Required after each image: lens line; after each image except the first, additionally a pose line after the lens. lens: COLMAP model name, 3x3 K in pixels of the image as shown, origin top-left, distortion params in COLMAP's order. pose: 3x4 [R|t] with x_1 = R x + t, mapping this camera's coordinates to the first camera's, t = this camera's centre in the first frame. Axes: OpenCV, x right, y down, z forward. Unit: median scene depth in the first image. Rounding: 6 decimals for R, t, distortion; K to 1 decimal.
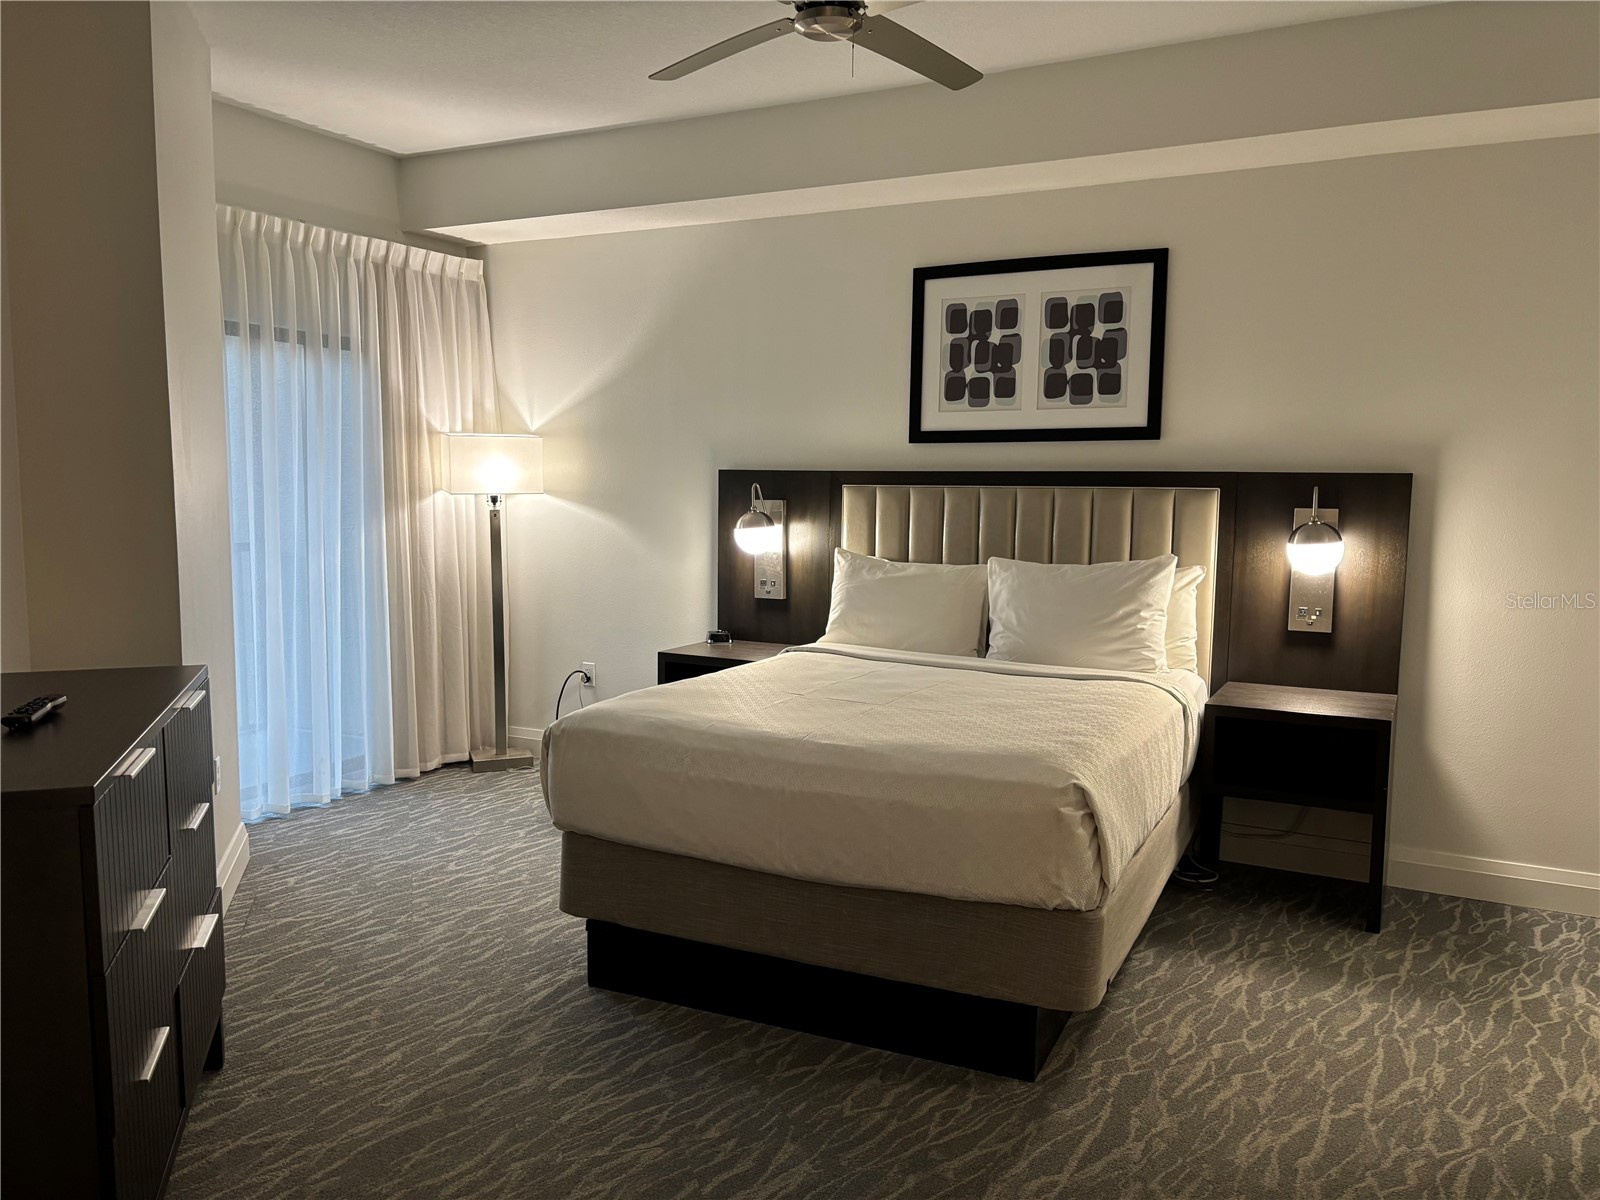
lens RADIAL K [[1208.9, 0, 802.4], [0, 1208.9, 613.9], [0, 0, 1]] dist [0.032057, -0.022064]
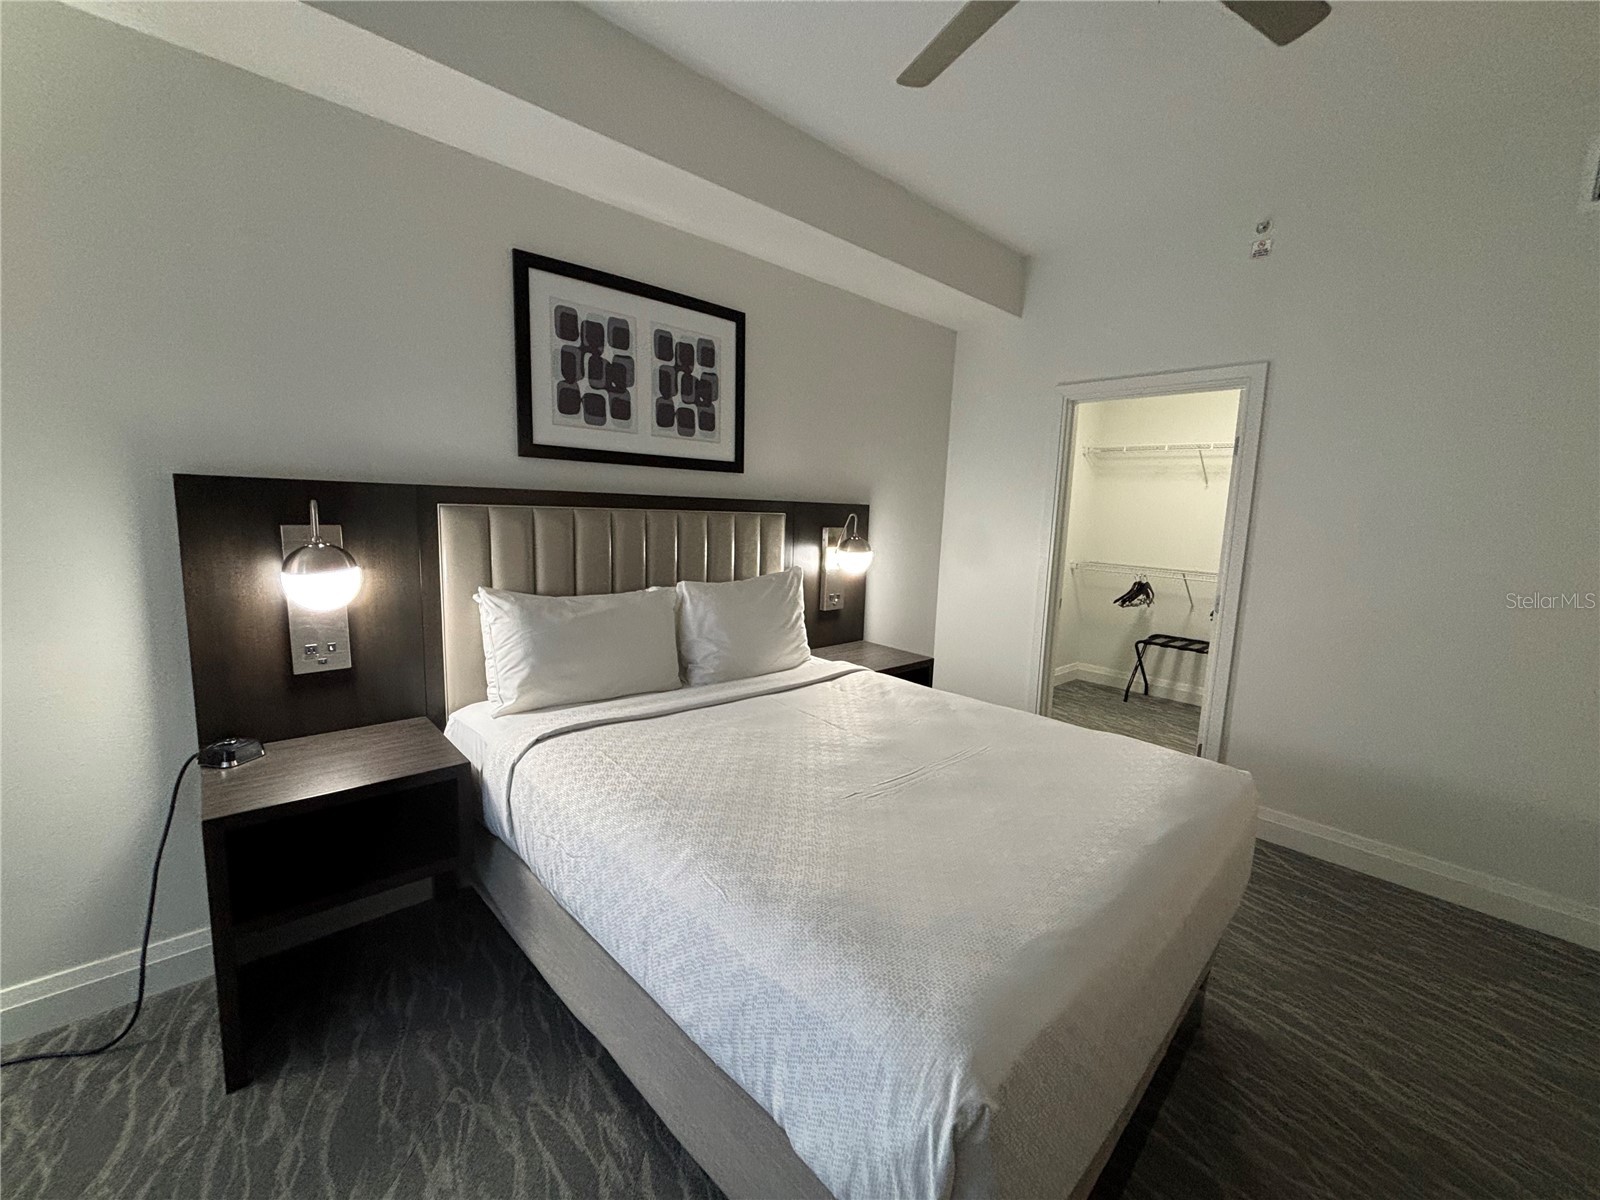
lens RADIAL K [[645.3, 0, 801.7], [0, 645.3, 600.6], [0, 0, 1]] dist [0.001589, 0.000117]
pose [[0.344942, -0.123855, 0.930417, -0.307548], [0.083777, 0.991362, 0.100909, -0.076175], [-0.934878, 0.043139, 0.352338, 0.716687]]
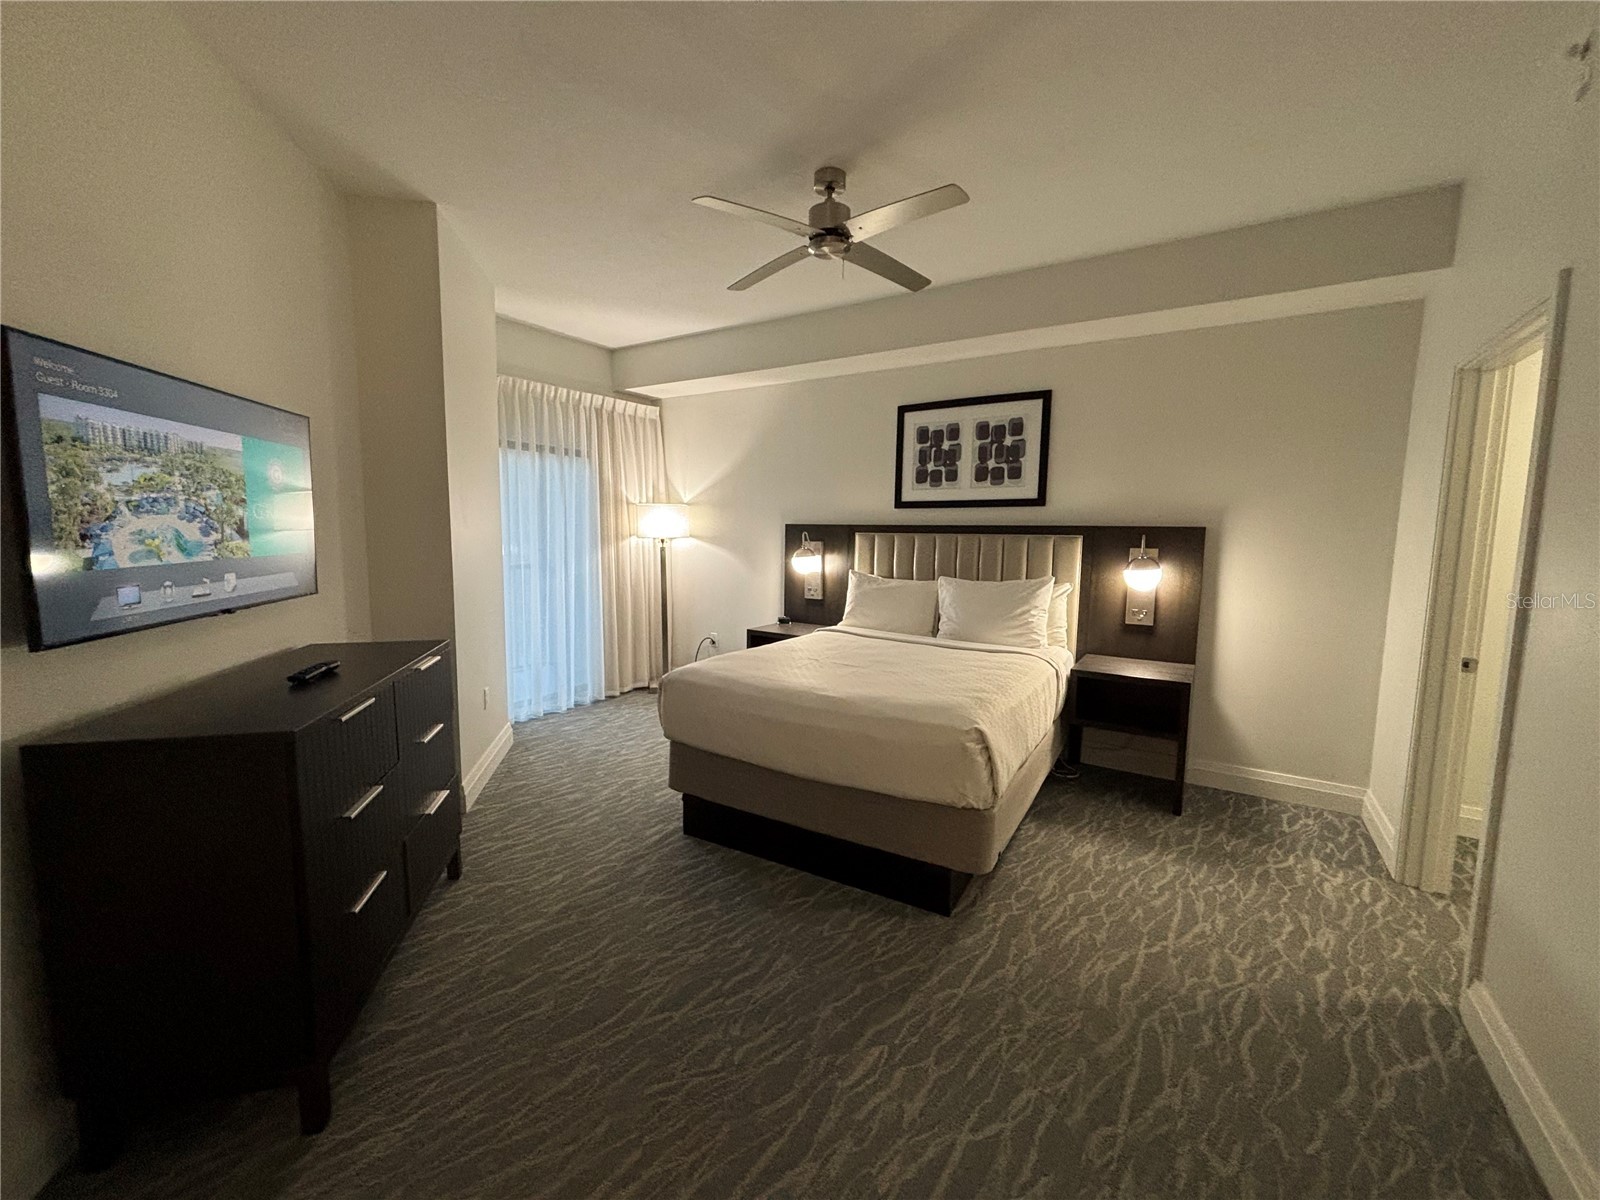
lens RADIAL K [[645.3, 0, 801.4], [0, 645.3, 598.7], [0, 0, 1]] dist [0.001589, 0.000117]
pose [[0.995898, 0.012172, -0.089665, 0.044645], [-0.012575, 0.999913, -0.003933, -0.010602], [0.089609, 0.005044, 0.995964, 0.097077]]
